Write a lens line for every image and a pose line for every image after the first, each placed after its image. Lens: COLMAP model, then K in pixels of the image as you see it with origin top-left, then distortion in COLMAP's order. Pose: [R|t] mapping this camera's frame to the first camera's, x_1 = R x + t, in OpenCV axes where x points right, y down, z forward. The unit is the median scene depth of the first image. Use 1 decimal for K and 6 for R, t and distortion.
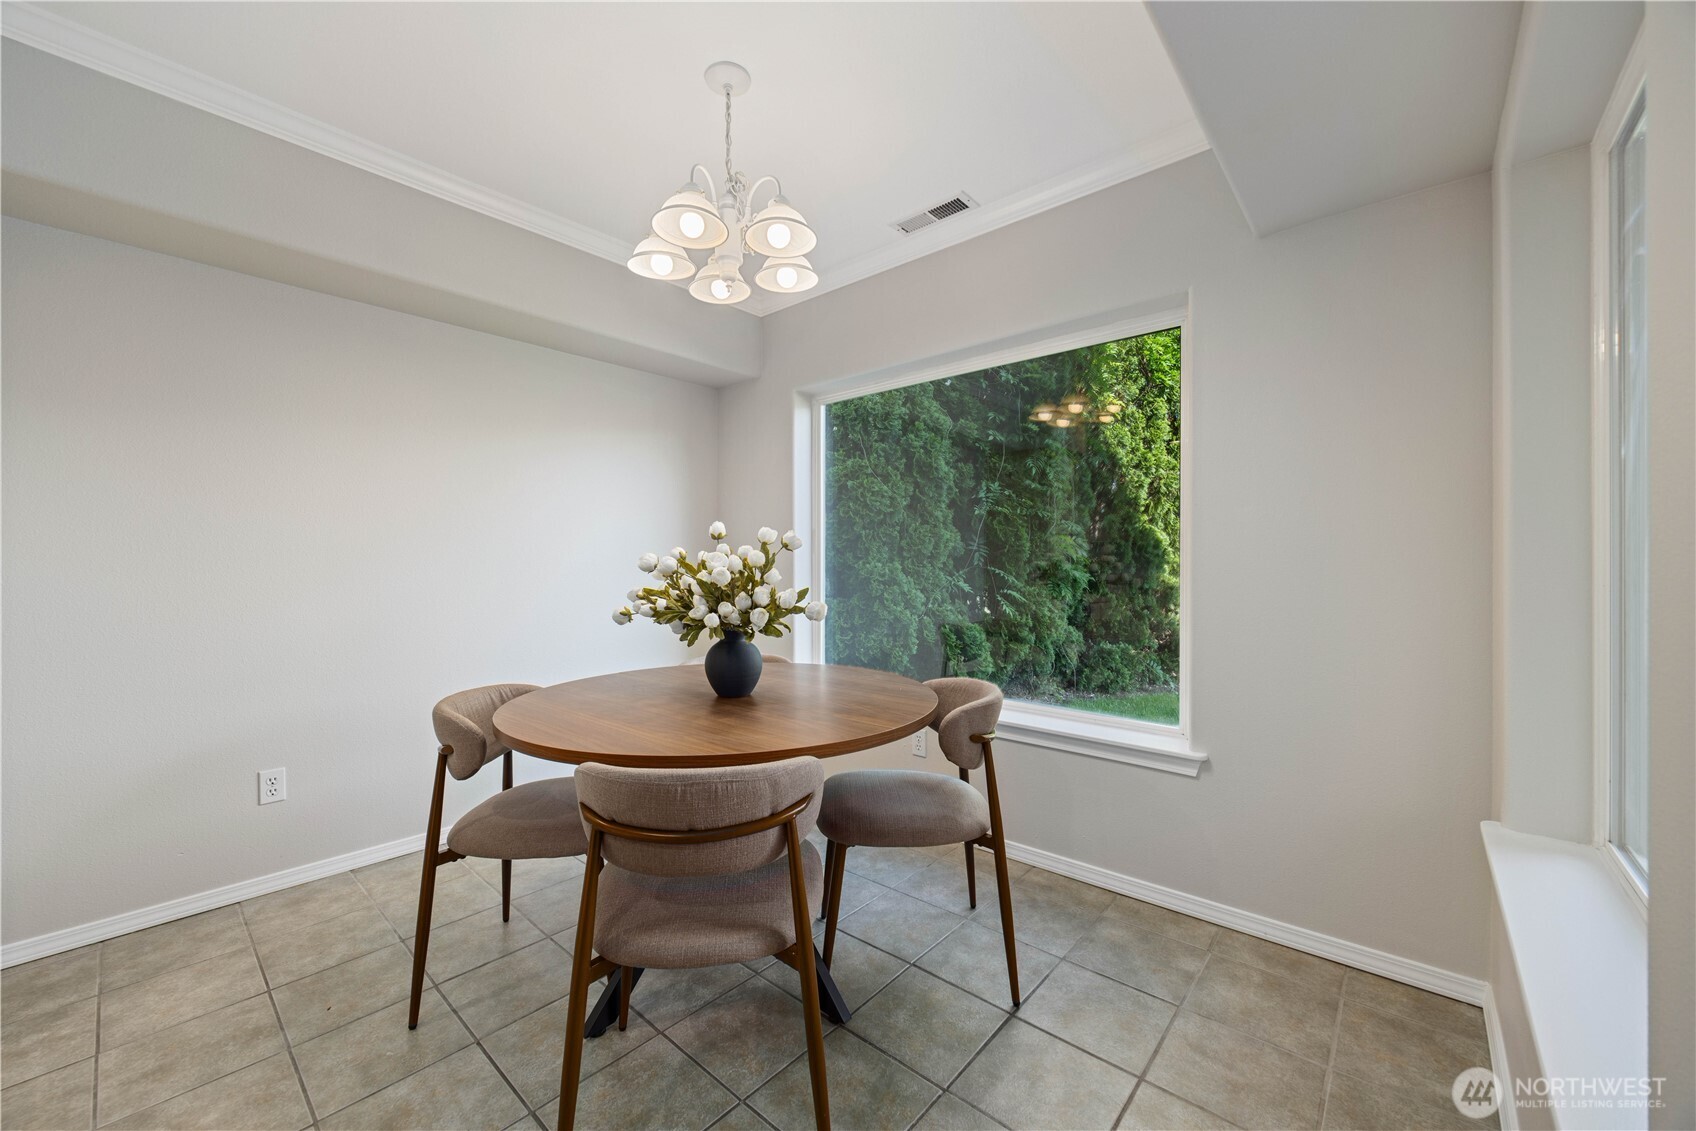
lens RADIAL K [[644.1, 0, 838.6], [0, 644.1, 568.8], [0, 0, 1]] dist [-0.002032, -0.000113]
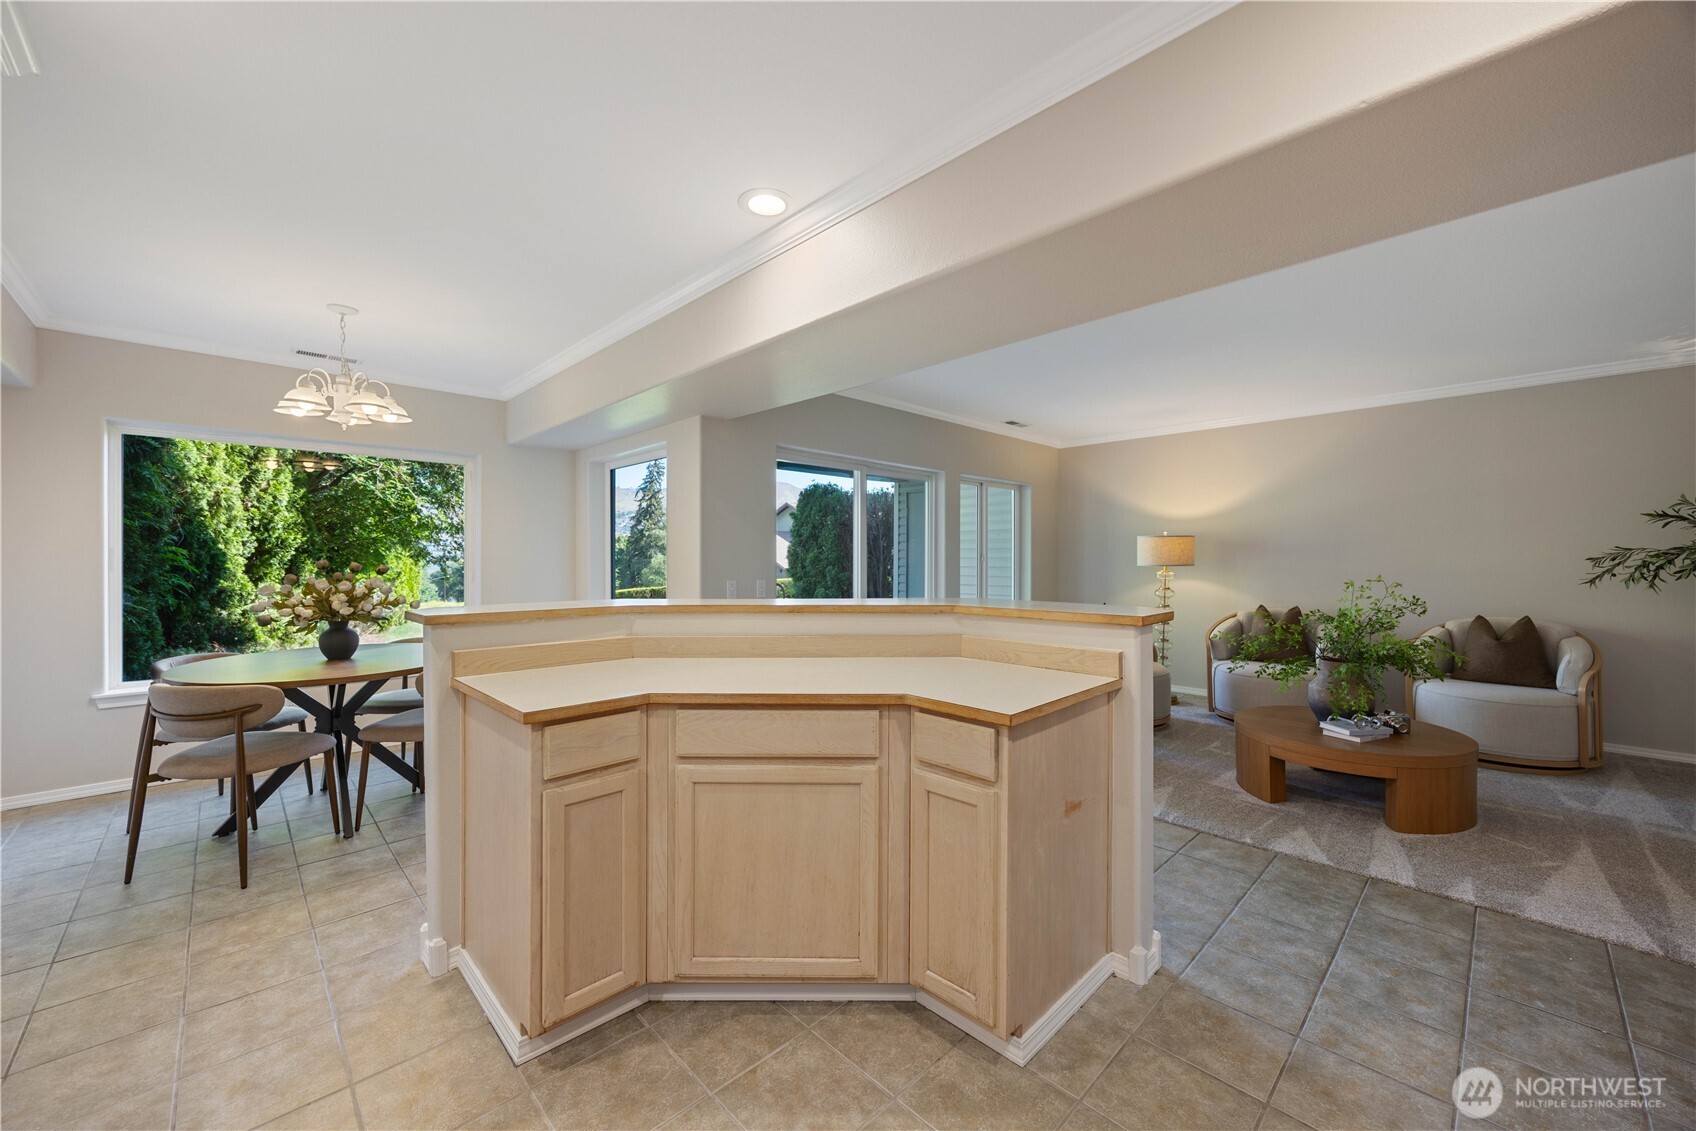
lens RADIAL K [[644.1, 0, 841.9], [0, 644.1, 564.2], [0, 0, 1]] dist [-0.002032, -0.000113]
pose [[0.074275, -0.008723, 0.997200, -0.577349], [0.007636, 0.999937, 0.008178, -0.021175], [-0.997209, 0.007007, 0.074337, -0.157044]]
